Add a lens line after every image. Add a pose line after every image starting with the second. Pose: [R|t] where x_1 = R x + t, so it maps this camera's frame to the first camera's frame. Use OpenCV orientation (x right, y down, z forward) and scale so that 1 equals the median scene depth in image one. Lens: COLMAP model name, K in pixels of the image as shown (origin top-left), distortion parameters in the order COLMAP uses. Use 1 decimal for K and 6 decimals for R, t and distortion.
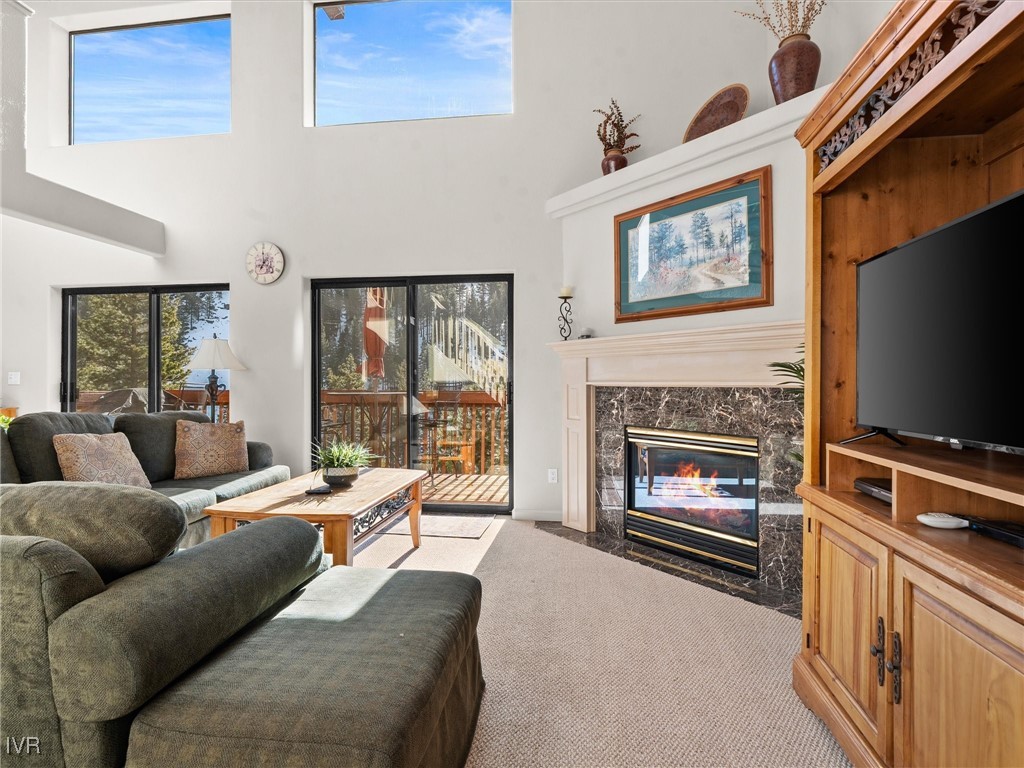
lens RADIAL K [[522.6, 0, 513.5], [0, 522.6, 374.2], [0, 0, 1]] dist [-0.002437, 0.001071]
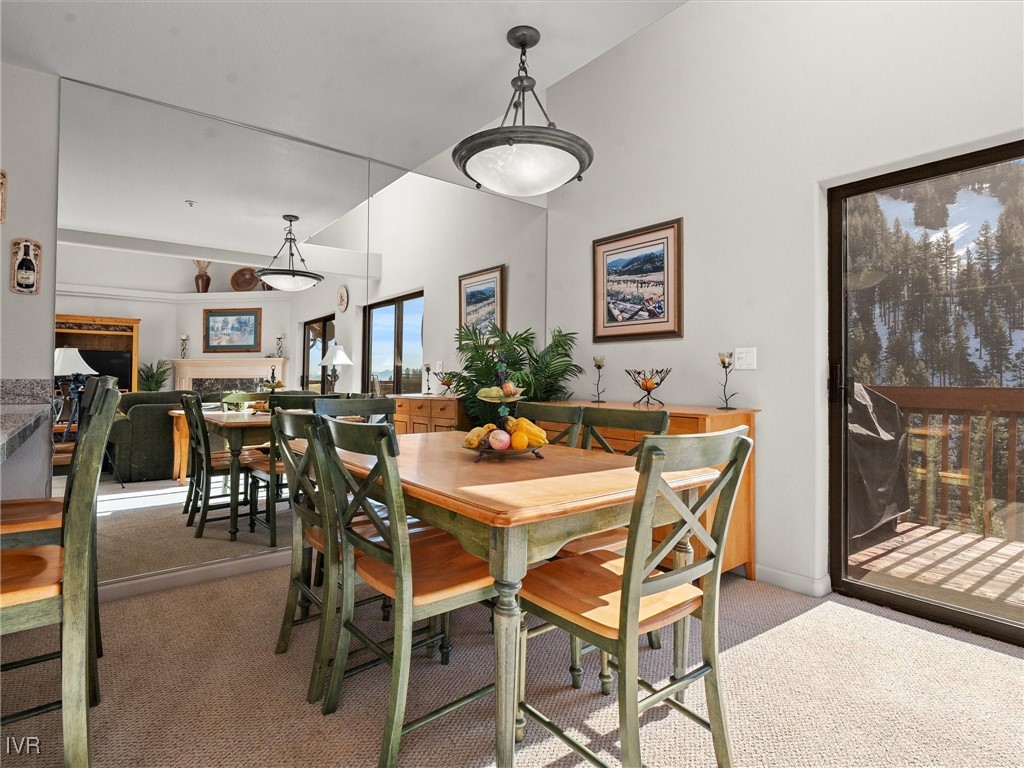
lens RADIAL K [[540.3, 0, 512.4], [0, 540.3, 371.2], [0, 0, 1]] dist [0.004939, 0.000624]
pose [[0.724816, 0.000152, -0.688943, -0.959698], [-0.001568, 0.999998, -0.001429, 0.030609], [0.688941, 0.002117, 0.724815, 0.504032]]
